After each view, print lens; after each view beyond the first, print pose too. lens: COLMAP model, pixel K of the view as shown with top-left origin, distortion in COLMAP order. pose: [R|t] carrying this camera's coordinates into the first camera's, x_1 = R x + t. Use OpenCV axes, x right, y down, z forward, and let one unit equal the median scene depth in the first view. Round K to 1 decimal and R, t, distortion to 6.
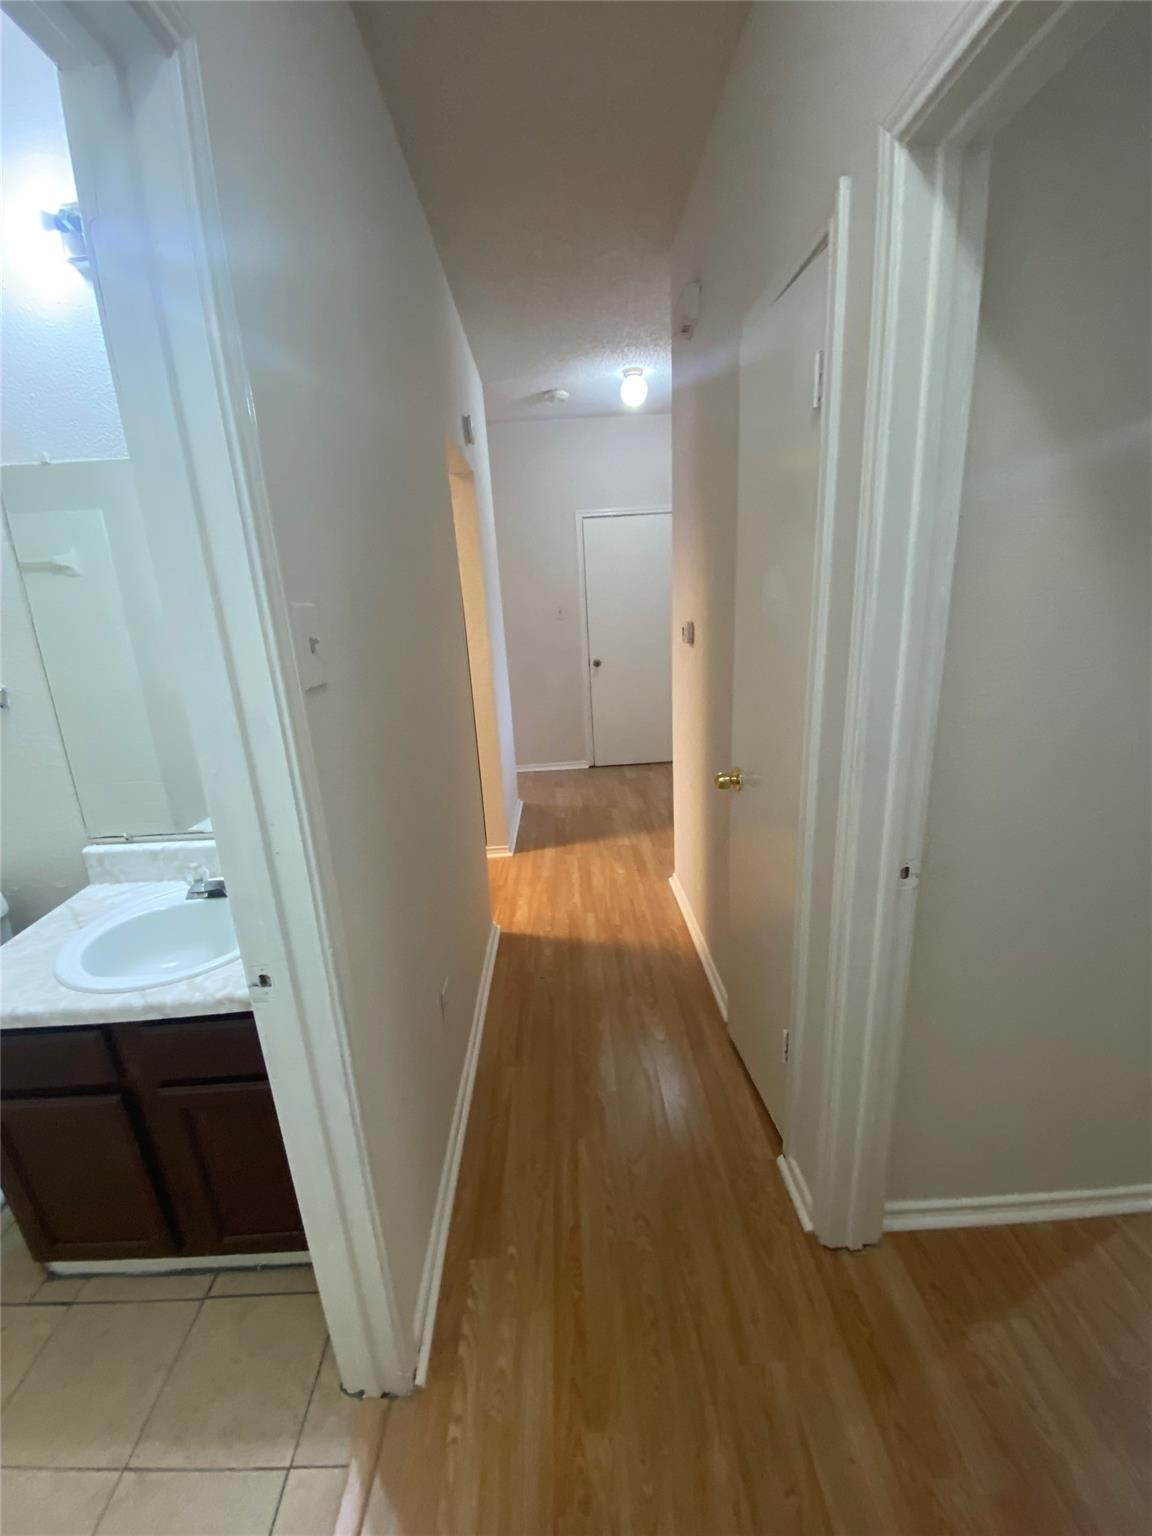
lens RADIAL K [[618.3, 0, 576.0], [0, 618.3, 768.0], [0, 0, 1]] dist [0.017752, -0.019850]
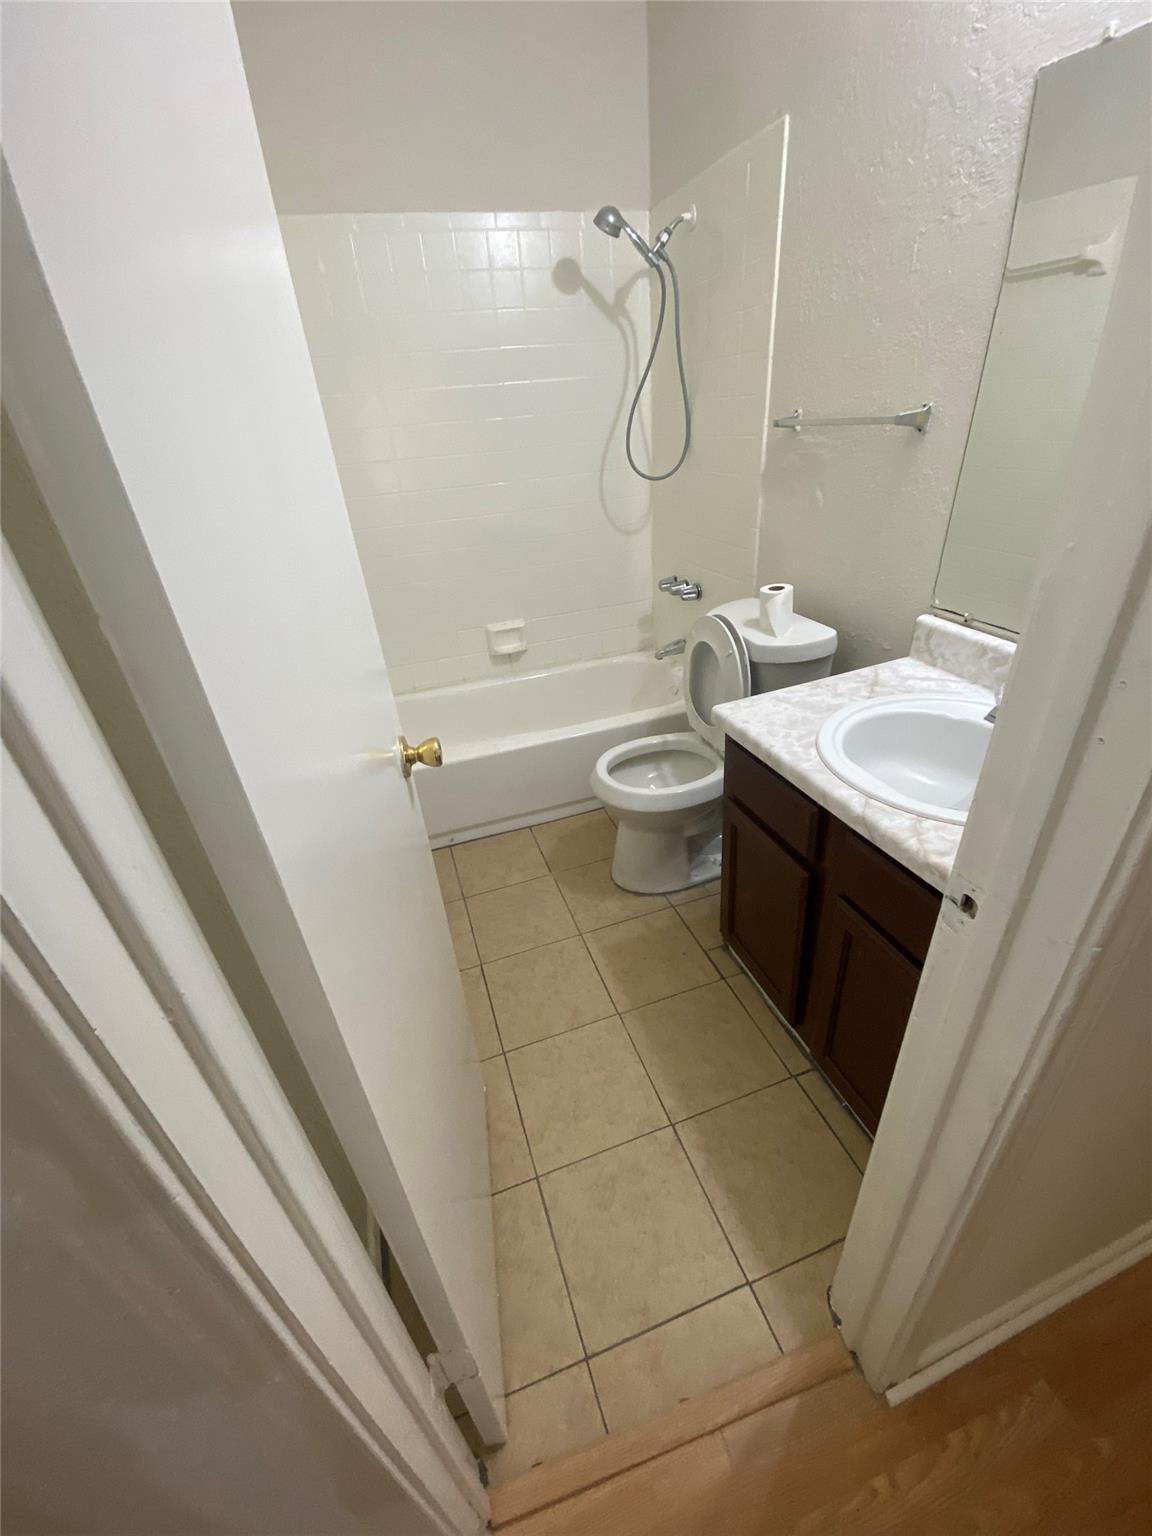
lens RADIAL K [[618.3, 0, 576.0], [0, 618.3, 768.0], [0, 0, 1]] dist [0.017752, -0.019850]
pose [[0.285586, 0.503591, -0.815376, -0.100789], [-0.202155, 0.863320, 0.462397, 0.006990], [0.936789, 0.032778, 0.348355, 0.236031]]
